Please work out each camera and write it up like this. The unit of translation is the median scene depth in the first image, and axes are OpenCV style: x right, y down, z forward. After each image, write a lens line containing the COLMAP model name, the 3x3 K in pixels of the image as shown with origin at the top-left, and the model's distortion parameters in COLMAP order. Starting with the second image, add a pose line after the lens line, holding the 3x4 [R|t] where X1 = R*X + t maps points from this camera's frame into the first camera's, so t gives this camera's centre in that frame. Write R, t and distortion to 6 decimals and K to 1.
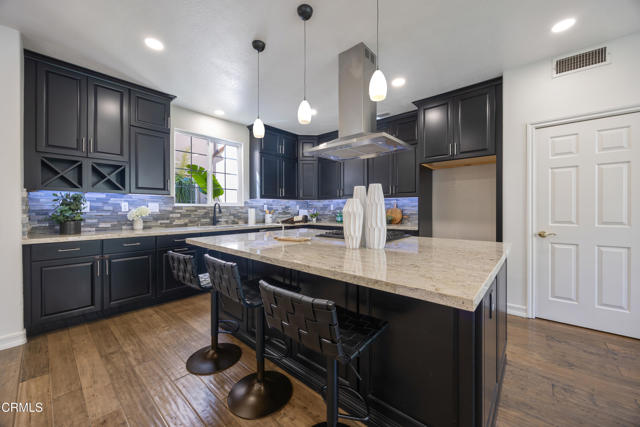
lens RADIAL K [[246.9, 0, 317.4], [0, 246.9, 211.4], [0, 0, 1]] dist [-0.002768, -0.000280]
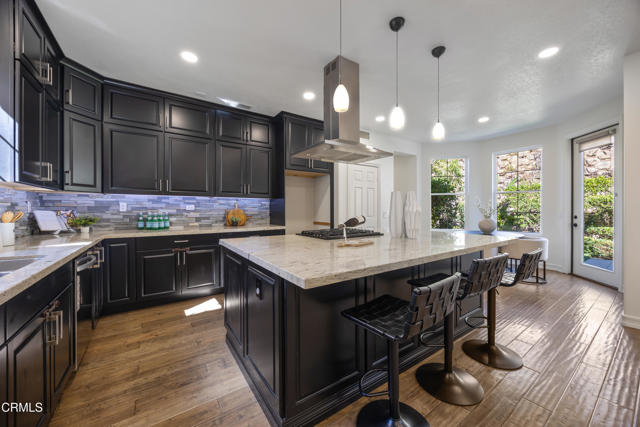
lens RADIAL K [[252.5, 0, 318.3], [0, 252.5, 211.2], [0, 0, 1]] dist [-0.000879, -0.000149]
pose [[0.216503, -0.005032, 0.976269, -0.680519], [0.010179, 0.999944, 0.002897, -0.004510], [-0.976229, 0.009310, 0.216542, 0.630125]]
